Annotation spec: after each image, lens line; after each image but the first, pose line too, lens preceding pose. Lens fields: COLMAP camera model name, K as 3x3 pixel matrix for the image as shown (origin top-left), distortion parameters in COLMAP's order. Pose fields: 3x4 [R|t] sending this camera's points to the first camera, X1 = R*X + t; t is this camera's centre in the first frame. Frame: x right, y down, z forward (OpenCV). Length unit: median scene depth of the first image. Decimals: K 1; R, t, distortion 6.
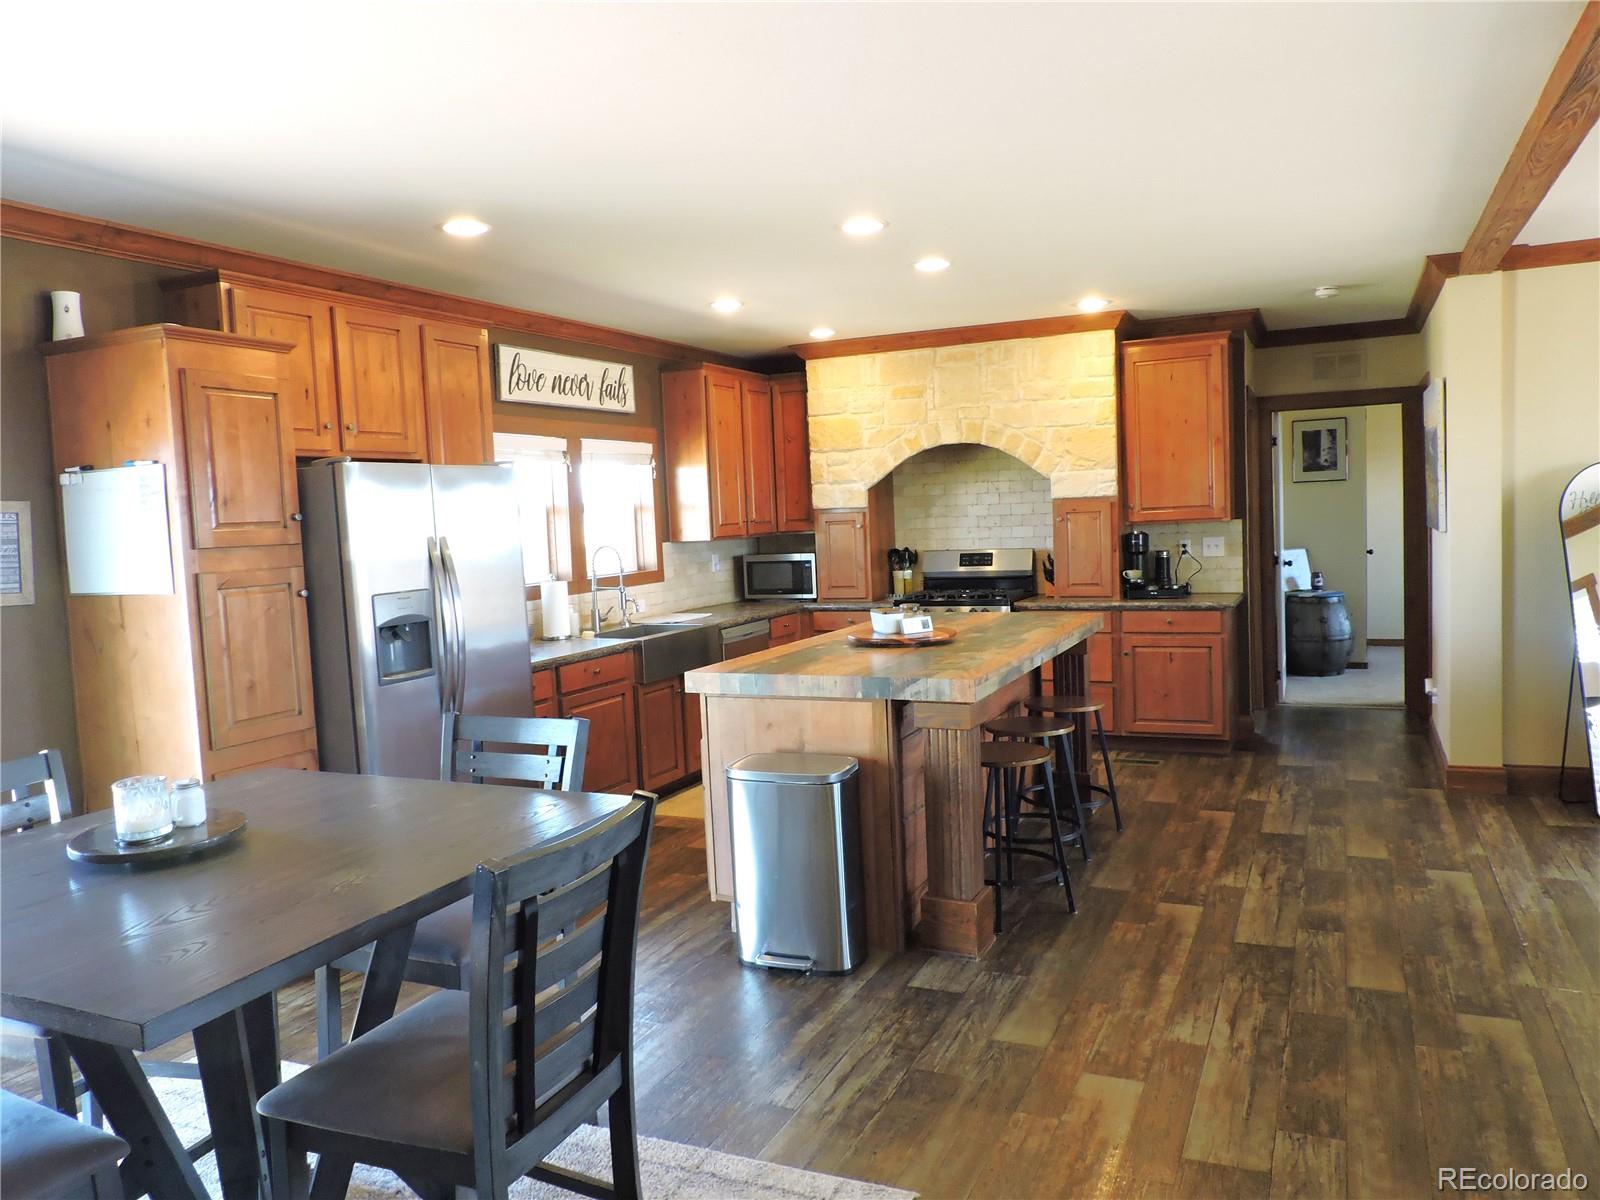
lens RADIAL K [[1139.3, 0, 800.0], [0, 1139.3, 600.0], [0, 0, 1]] dist [-0.017410, -0.003480]
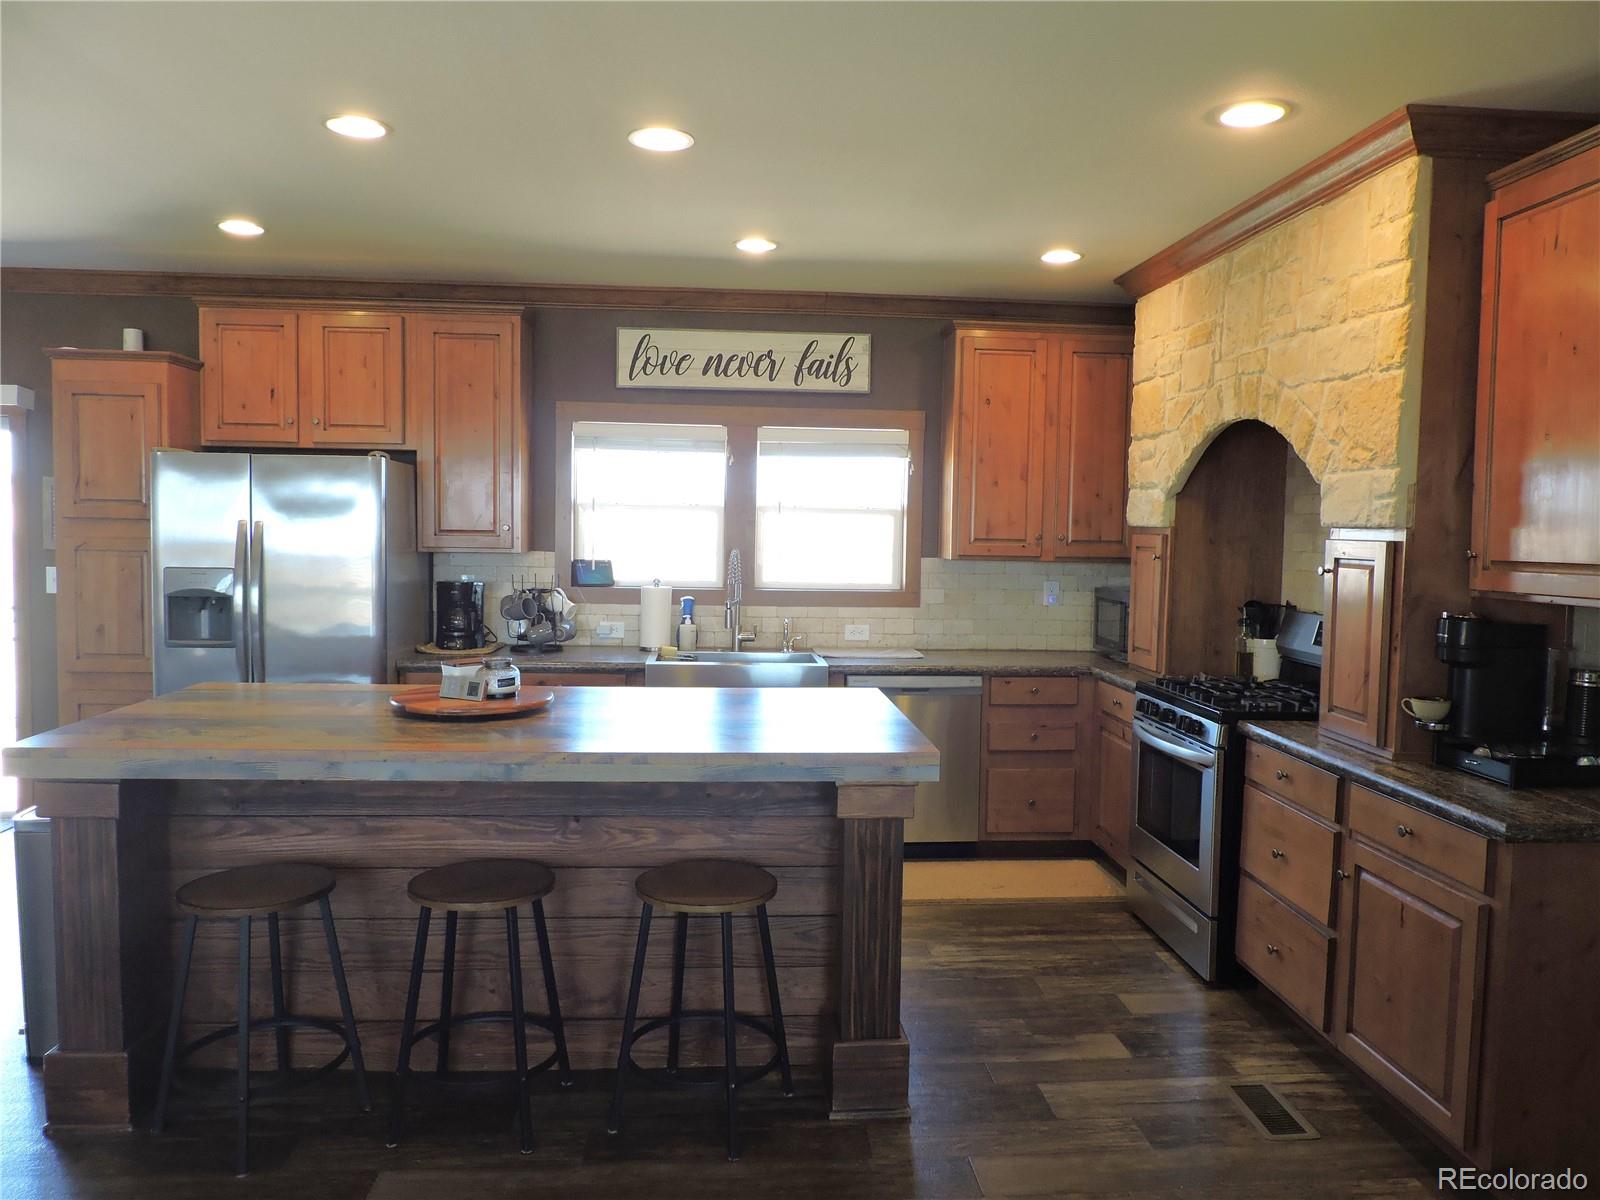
lens RADIAL K [[1139.3, 0, 800.0], [0, 1139.3, 600.0], [0, 0, 1]] dist [-0.017410, -0.003480]
pose [[0.493679, 0.108957, -0.862792, 0.545833], [-0.106564, 0.992223, 0.064327, -0.066502], [0.863090, 0.060186, 0.501451, 0.570263]]
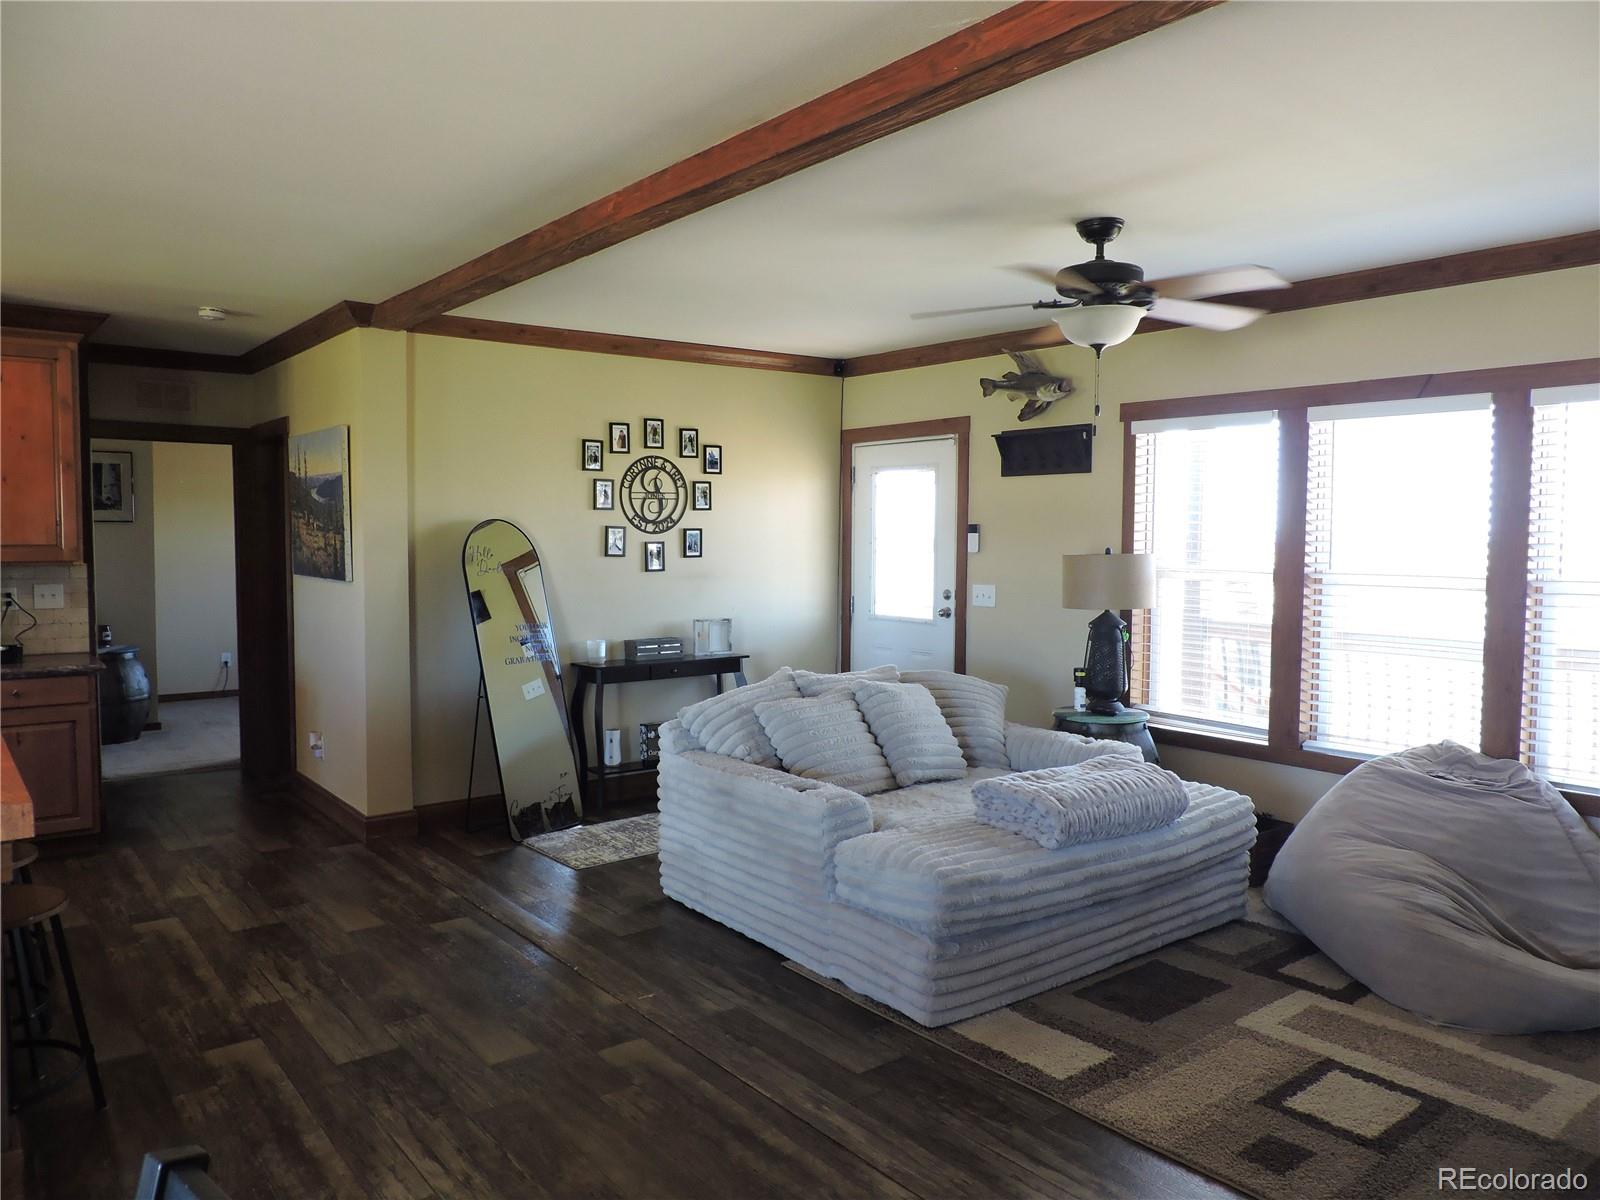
lens RADIAL K [[1151.6, 0, 800.0], [0, 1151.6, 600.0], [0, 0, 1]] dist [-0.010478, 0.000188]
pose [[0.453416, -0.003862, 0.891291, -0.123491], [0.041544, 0.998995, -0.016805, -0.008797], [-0.890330, 0.044647, 0.453121, 0.162398]]
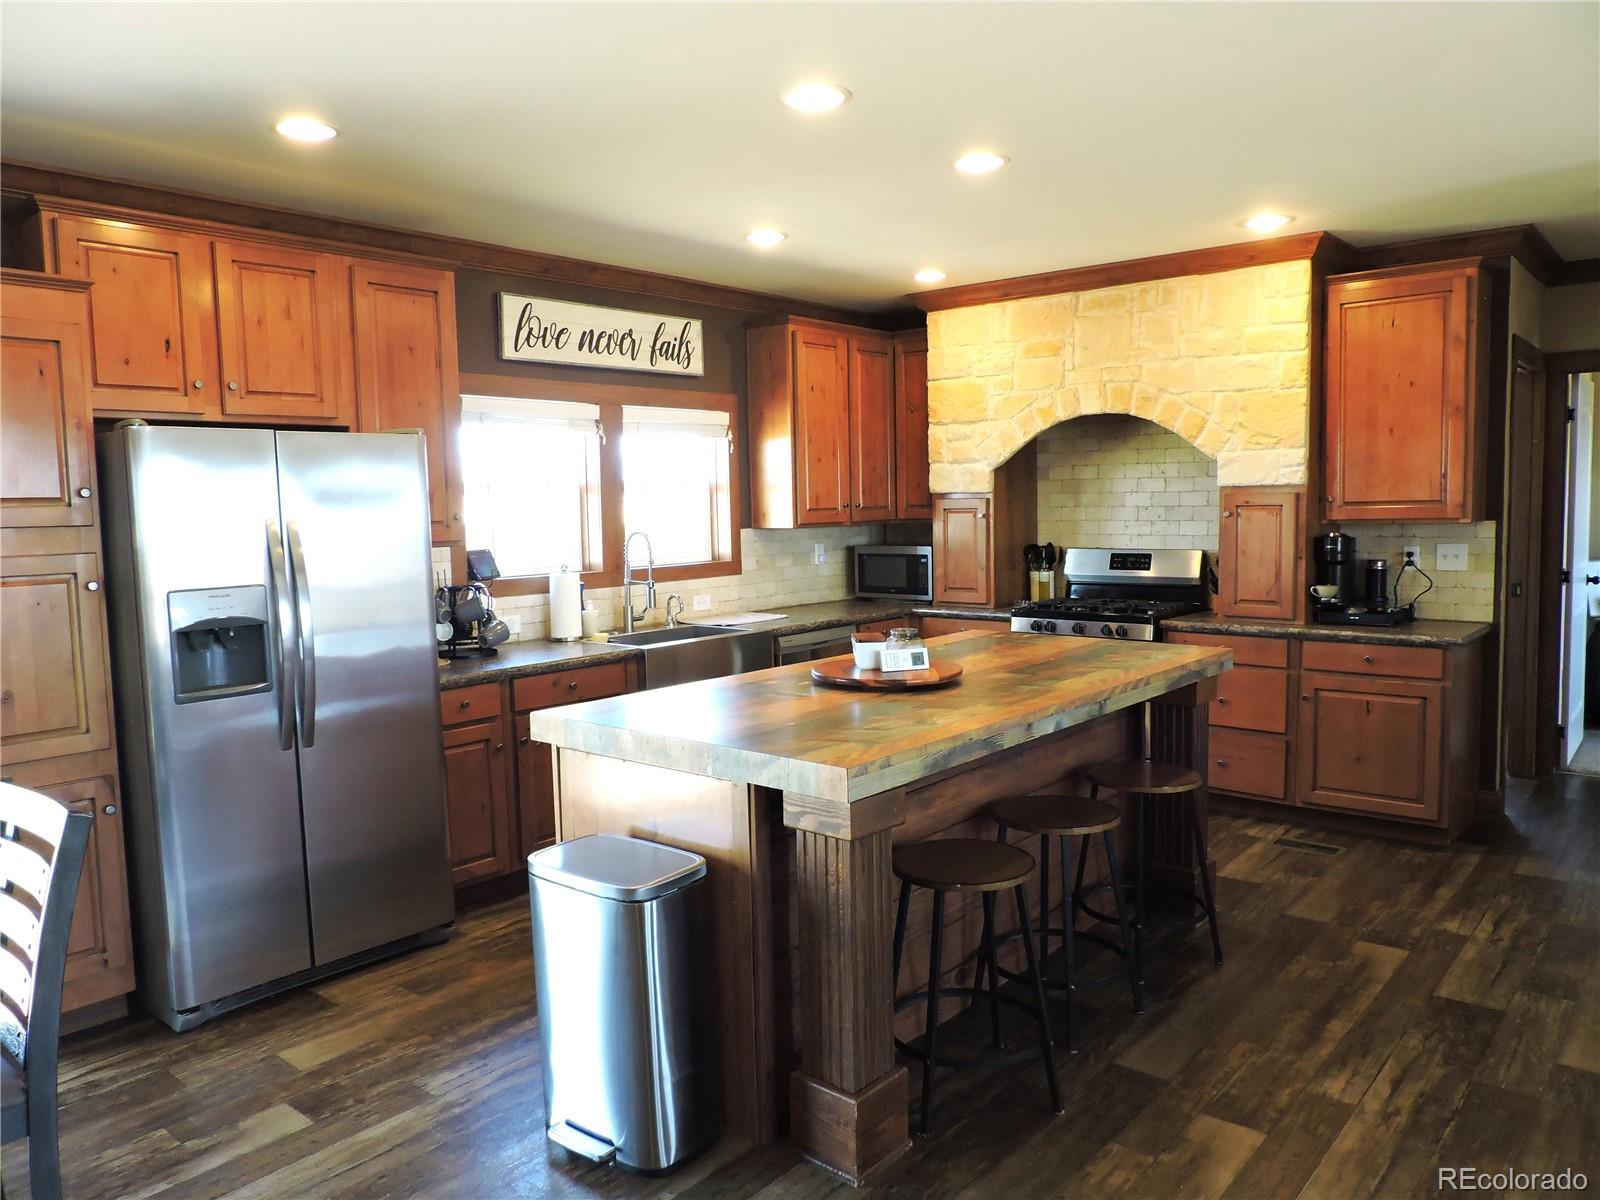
lens RADIAL K [[1139.3, 0, 800.0], [0, 1139.3, 600.0], [0, 0, 1]] dist [-0.017410, -0.003480]
pose [[0.965048, 0.045529, -0.258089, 0.153807], [-0.040509, 0.998873, 0.024736, -0.021233], [0.258924, -0.013416, 0.965804, 0.196711]]
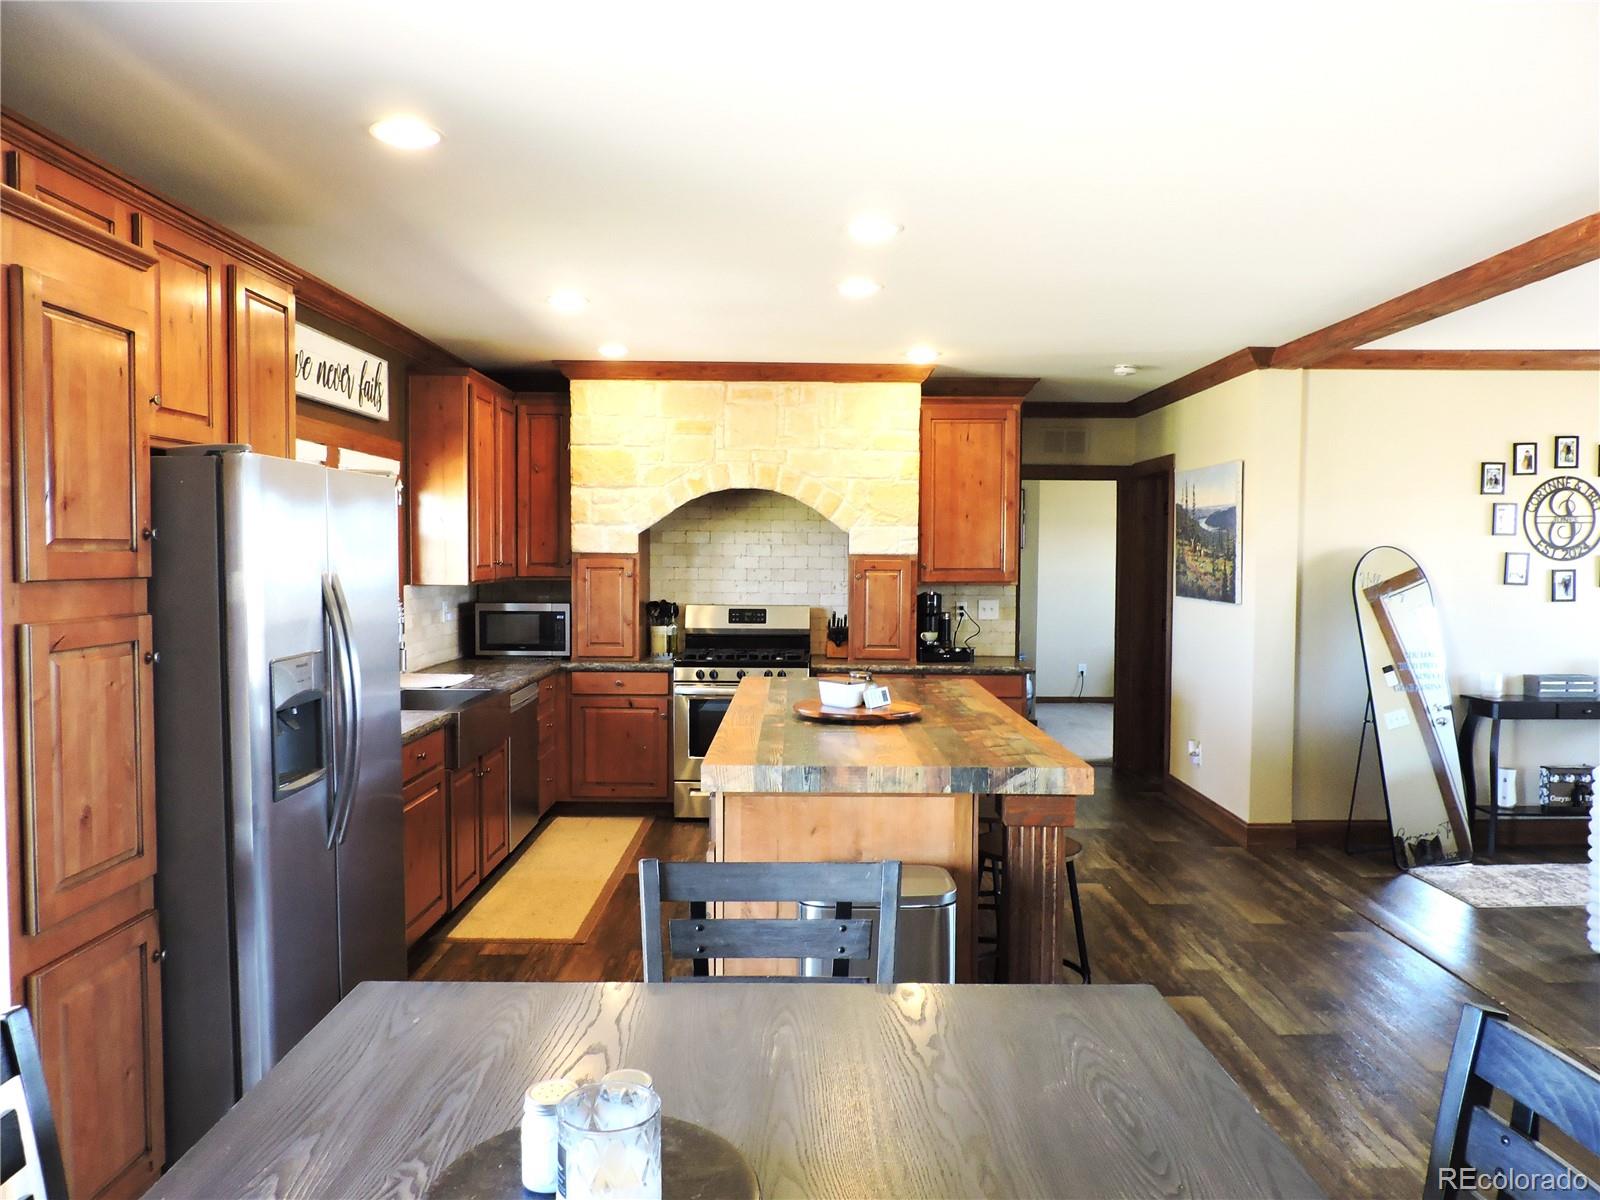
lens RADIAL K [[1146.0, 0, 800.0], [0, 1146.0, 600.0], [0, 0, 1]] dist [-0.014704, -0.001068]
pose [[0.904813, 0.031306, 0.424656, -0.221715], [-0.013313, 0.998886, -0.045273, -0.007773], [-0.425600, 0.035310, 0.904222, 0.164282]]
